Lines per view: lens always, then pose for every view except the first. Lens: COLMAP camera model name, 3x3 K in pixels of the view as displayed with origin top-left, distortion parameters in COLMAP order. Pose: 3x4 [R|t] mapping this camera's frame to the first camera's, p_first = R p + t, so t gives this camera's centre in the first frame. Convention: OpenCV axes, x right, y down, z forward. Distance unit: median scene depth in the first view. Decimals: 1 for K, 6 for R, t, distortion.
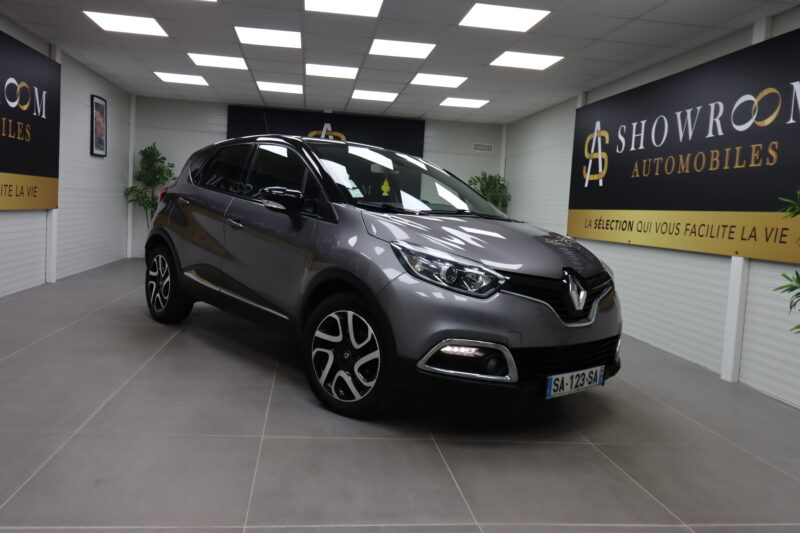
lens RADIAL K [[630.4, 0, 400.0], [0, 630.4, 266.5], [0, 0, 1]] dist [0.003188, -0.005176]
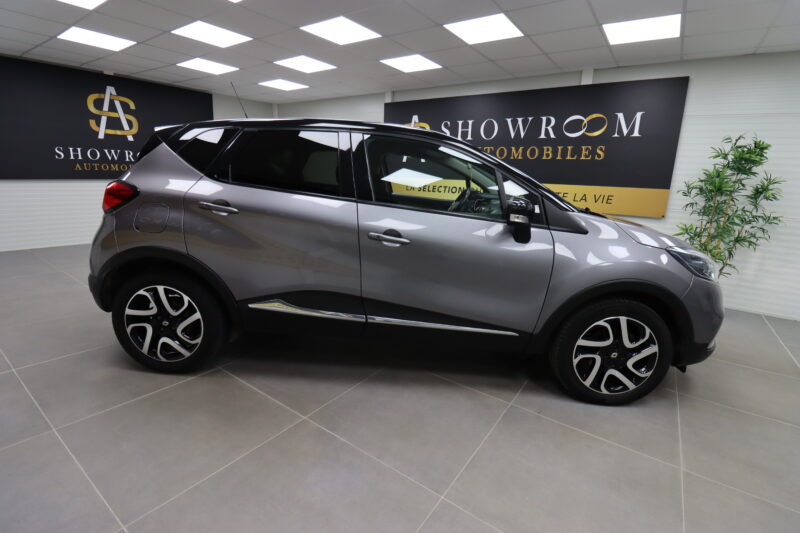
lens RADIAL K [[371.8, 0, 401.5], [0, 371.8, 261.4], [0, 0, 1]] dist [-0.011724, -0.000851]
pose [[0.684329, -0.199126, 0.701457, -0.499311], [0.066959, 0.975086, 0.211479, -0.116746], [-0.726093, -0.097752, 0.680613, 0.559761]]
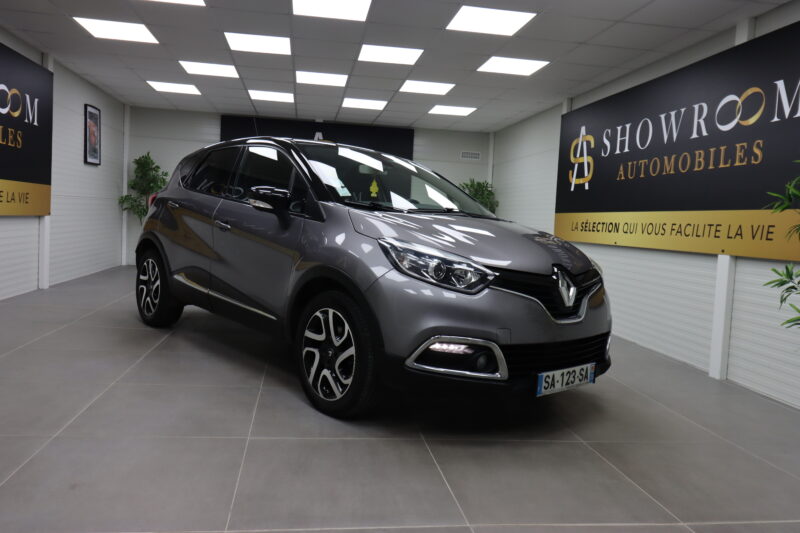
lens RADIAL K [[608.7, 0, 398.7], [0, 608.7, 266.1], [0, 0, 1]] dist [0.002799, -0.003484]
pose [[0.999911, -0.007786, 0.010808, 0.004229], [0.007948, 0.999855, -0.015070, 0.011525], [-0.010689, 0.015154, 0.999828, 0.029337]]
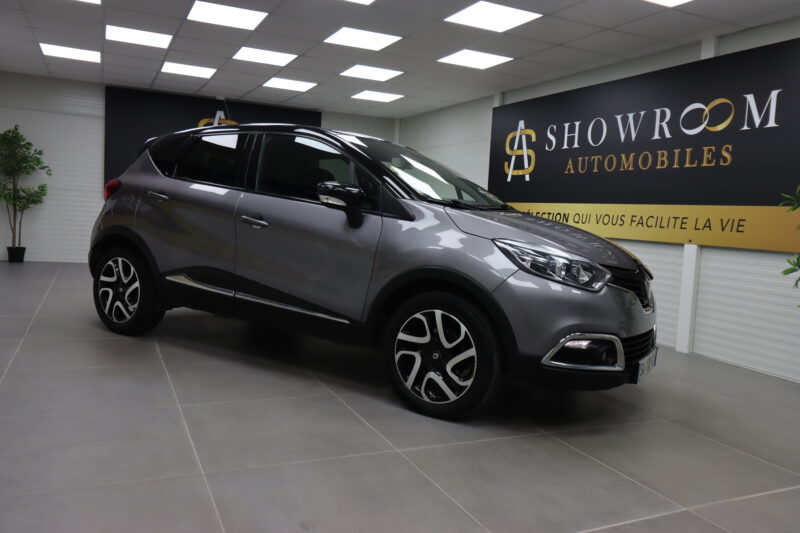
lens RADIAL K [[617.1, 0, 400.0], [0, 617.1, 266.5], [0, 0, 1]] dist [0.005647, -0.001760]
pose [[0.953977, -0.033874, 0.297962, -0.278019], [0.029087, 0.999367, 0.020486, -0.012375], [-0.298467, -0.010877, 0.954358, 0.075338]]
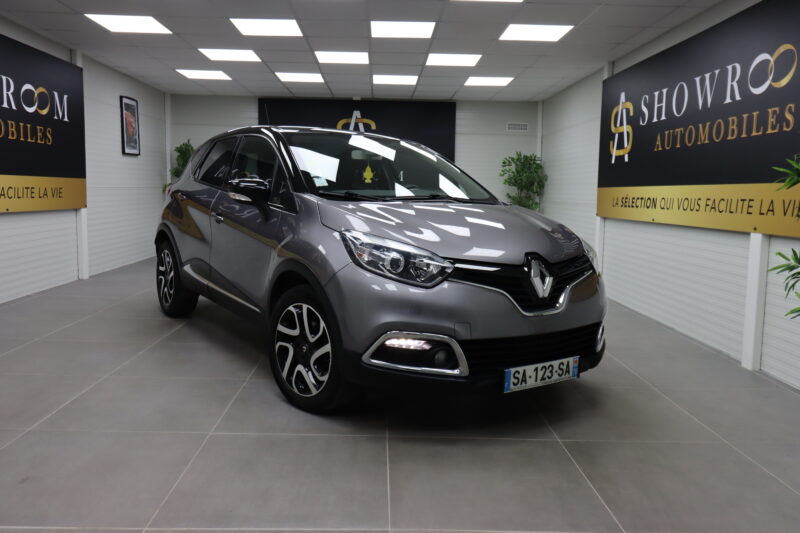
lens RADIAL K [[630.4, 0, 400.0], [0, 630.4, 266.5], [0, 0, 1]] dist [0.003188, -0.005176]
pose [[0.993086, -0.027629, -0.114088, 0.115025], [0.030222, 0.999321, 0.021057, -0.001899], [0.113428, -0.024360, 0.993248, 0.032912]]
